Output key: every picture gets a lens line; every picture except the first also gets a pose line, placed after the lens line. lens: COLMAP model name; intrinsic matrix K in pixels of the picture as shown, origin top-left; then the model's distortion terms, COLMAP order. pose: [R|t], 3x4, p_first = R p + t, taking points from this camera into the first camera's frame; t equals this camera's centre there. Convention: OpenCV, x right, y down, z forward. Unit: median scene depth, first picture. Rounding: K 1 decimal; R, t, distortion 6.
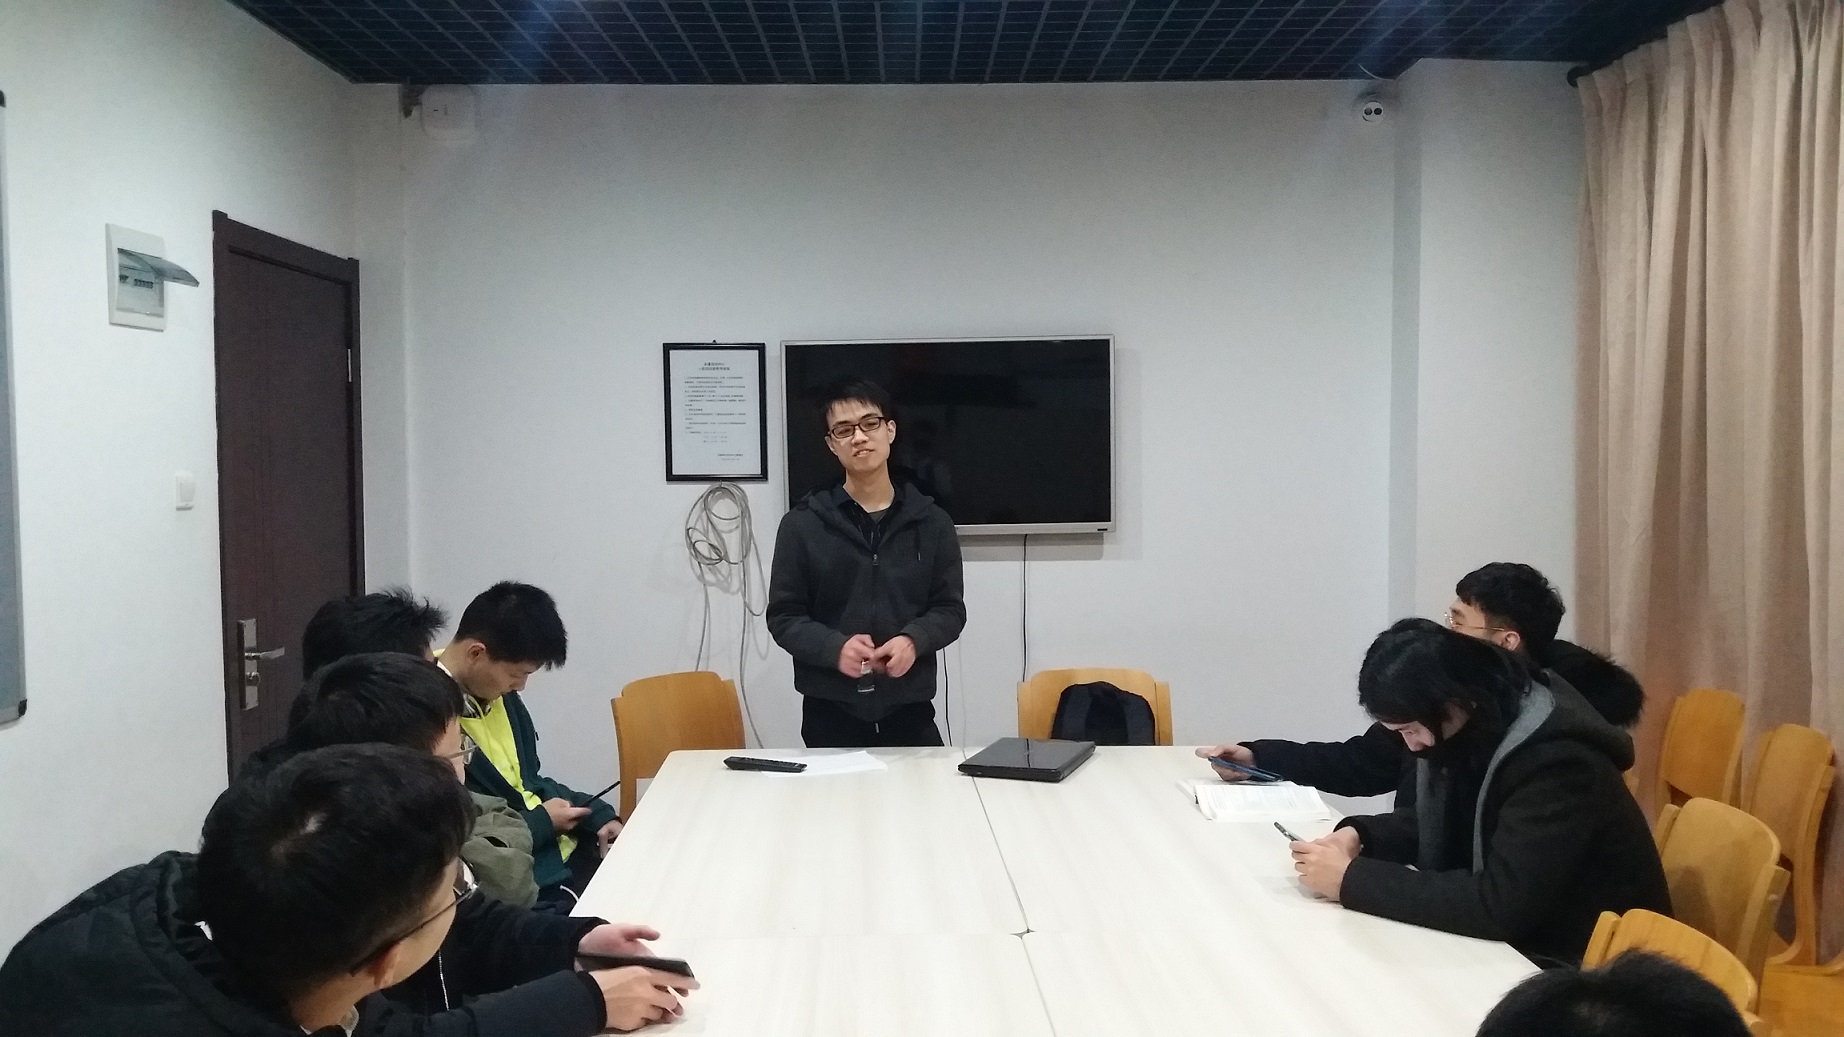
lens RADIAL K [[1498.3, 0, 934.1], [0, 1498.3, 521.3], [0, 0, 1]] dist [0.163257, -0.316392]
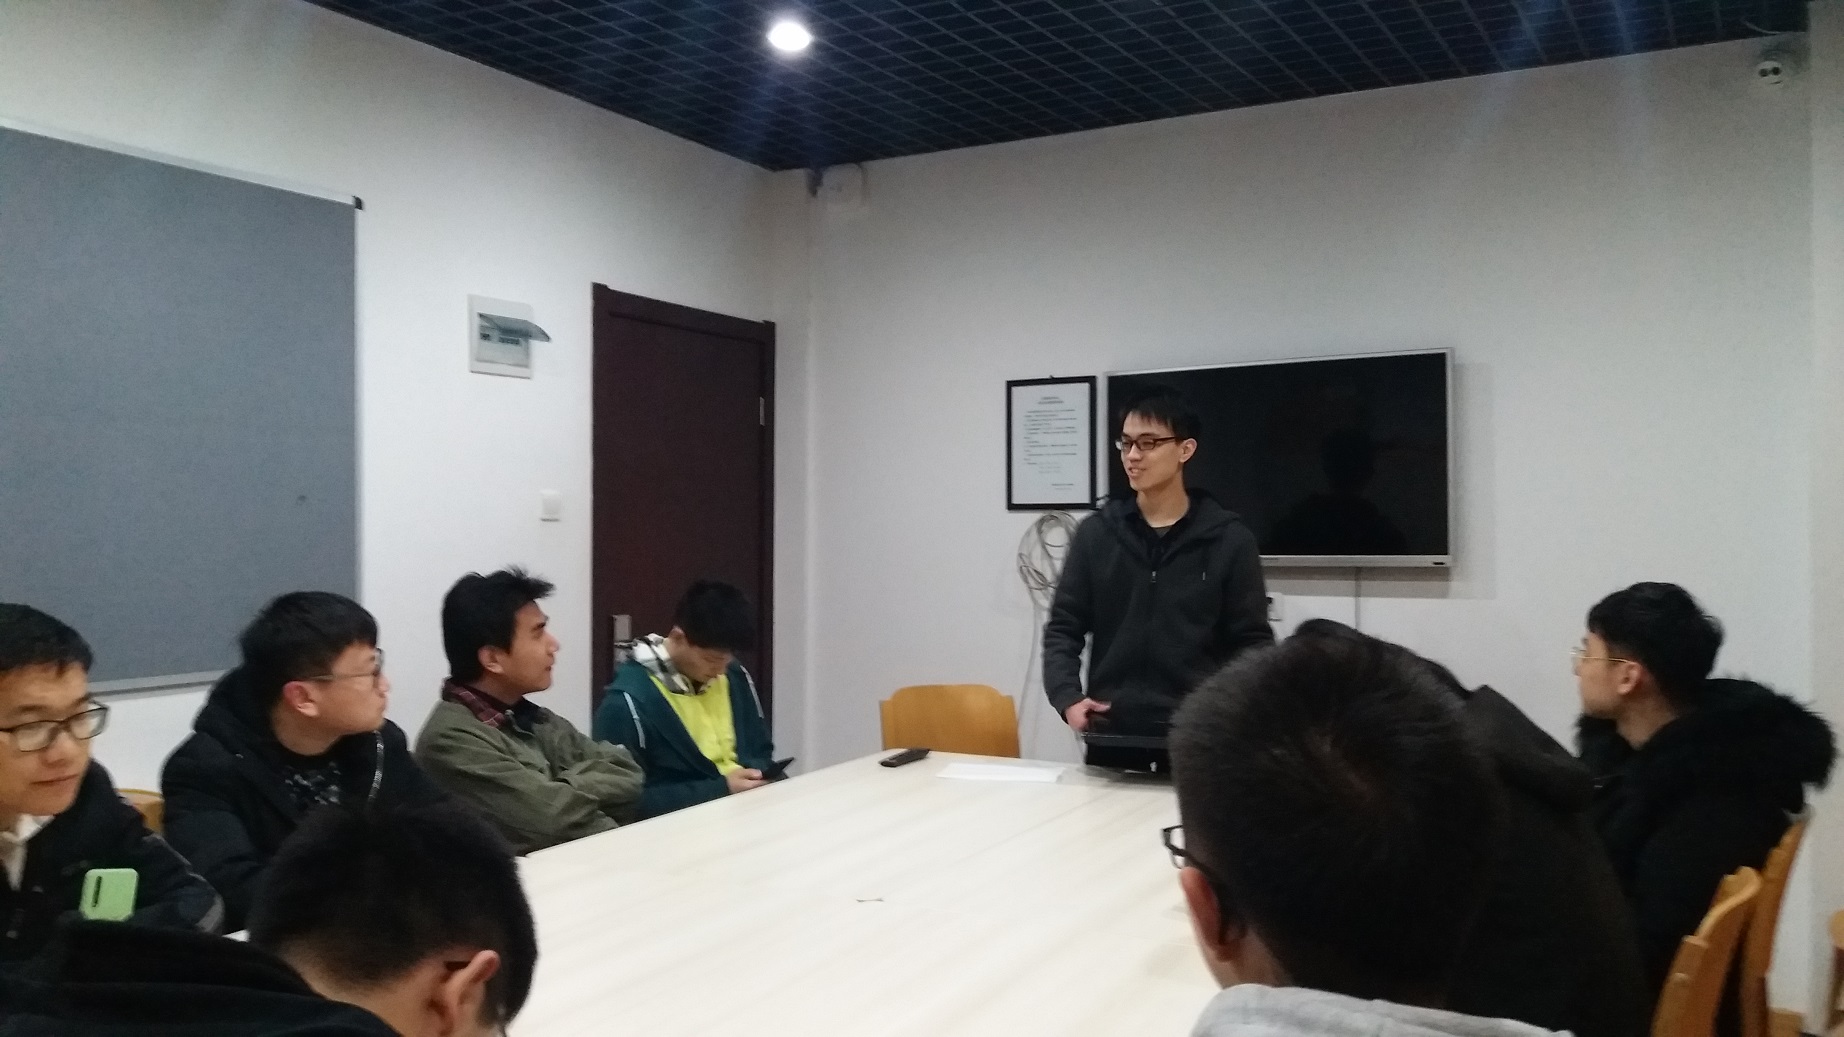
lens RADIAL K [[1498.3, 0, 934.1], [0, 1498.3, 521.3], [0, 0, 1]] dist [0.163257, -0.316392]
pose [[0.873128, 0.004704, -0.487468, 0.295743], [-0.028215, 0.998765, -0.040899, 0.026312], [0.486674, 0.049464, 0.872182, 0.055576]]
